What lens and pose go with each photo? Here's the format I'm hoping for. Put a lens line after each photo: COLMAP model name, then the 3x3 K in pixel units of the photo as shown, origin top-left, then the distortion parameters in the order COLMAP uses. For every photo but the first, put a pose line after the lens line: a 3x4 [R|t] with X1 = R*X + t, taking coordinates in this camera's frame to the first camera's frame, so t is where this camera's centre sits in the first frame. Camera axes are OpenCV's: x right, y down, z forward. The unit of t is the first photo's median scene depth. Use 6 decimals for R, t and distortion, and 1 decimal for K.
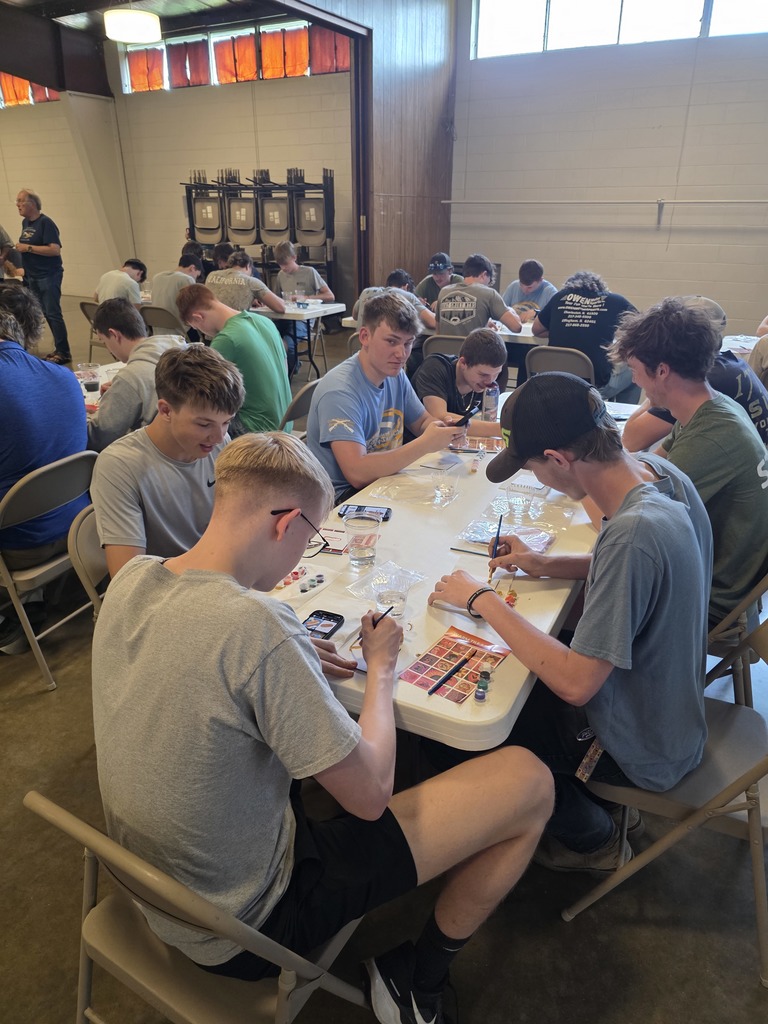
lens RADIAL K [[709.2, 0, 384.0], [0, 709.2, 512.0], [0, 0, 1]] dist [0.064584, -0.082267]
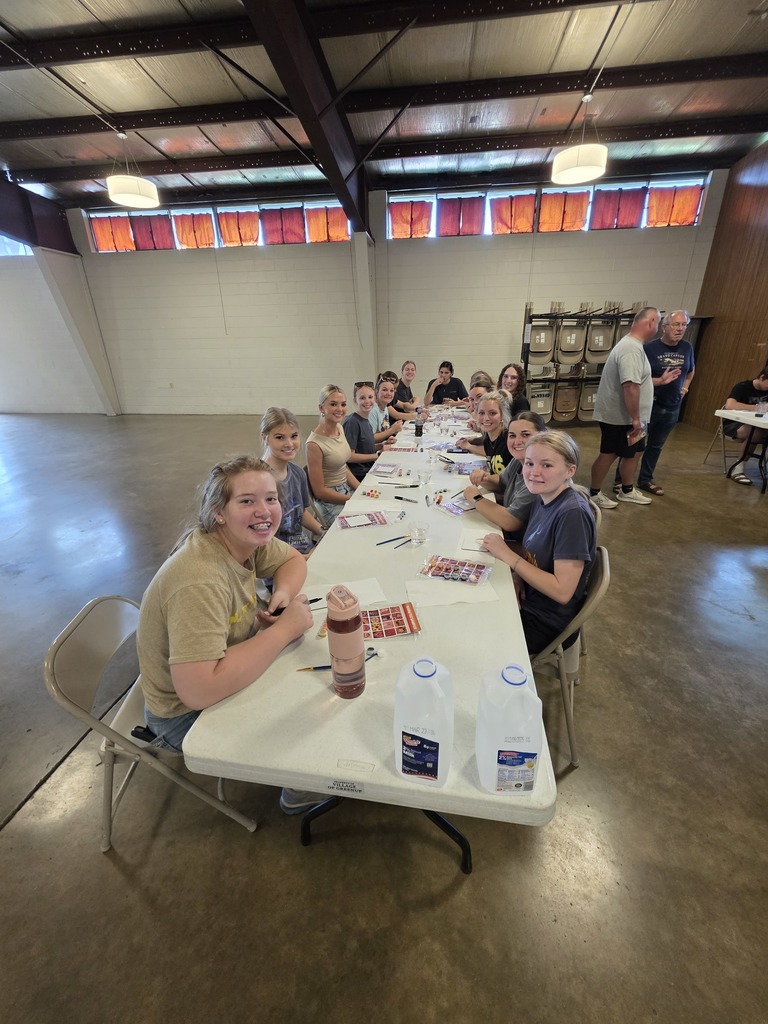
lens RADIAL K [[407.1, 0, 384.0], [0, 407.1, 512.0], [0, 0, 1]] dist [0.000901, -0.000136]
pose [[0.925865, -0.169579, 0.337665, -0.776440], [0.164495, 0.985403, 0.043842, -0.201260], [-0.340170, 0.014952, 0.940245, 0.443362]]
